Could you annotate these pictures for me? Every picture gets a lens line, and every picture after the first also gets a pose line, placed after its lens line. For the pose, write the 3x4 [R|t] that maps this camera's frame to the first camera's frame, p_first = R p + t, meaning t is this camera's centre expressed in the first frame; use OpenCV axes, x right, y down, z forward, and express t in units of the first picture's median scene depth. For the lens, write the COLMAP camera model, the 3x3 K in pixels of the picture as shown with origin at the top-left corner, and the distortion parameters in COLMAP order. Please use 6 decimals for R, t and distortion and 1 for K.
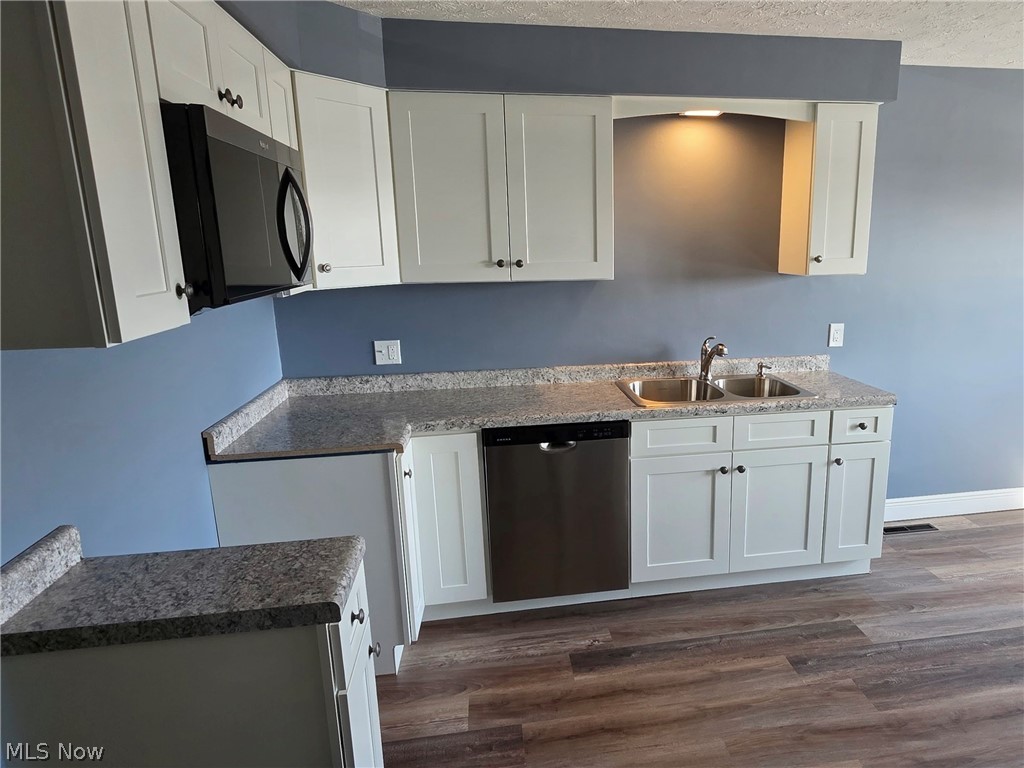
lens RADIAL K [[668.6, 0, 595.1], [0, 668.6, 391.4], [0, 0, 1]] dist [-0.001946, -0.001229]
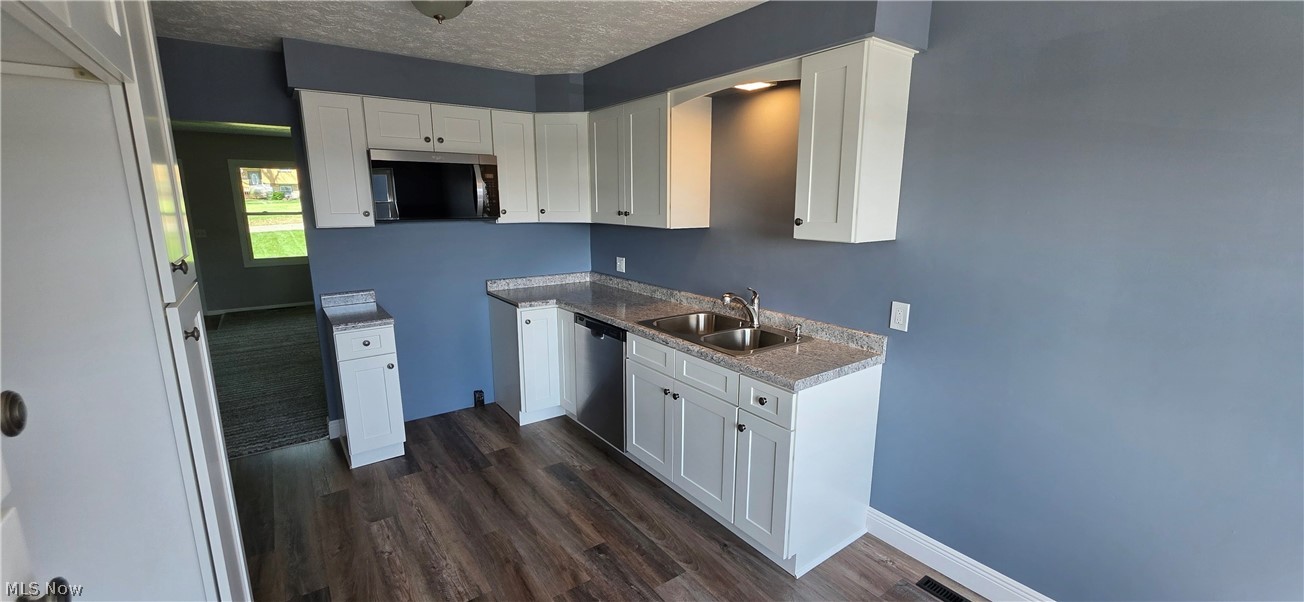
lens RADIAL K [[518.0, 0, 652.1], [0, 518.0, 304.4], [0, 0, 1]] dist [0.001952, 0.000008]
pose [[0.442069, 0.190424, -0.876535, 0.968527], [-0.203353, 0.973038, 0.108830, -0.130641], [0.873626, 0.130136, 0.468873, 0.525022]]
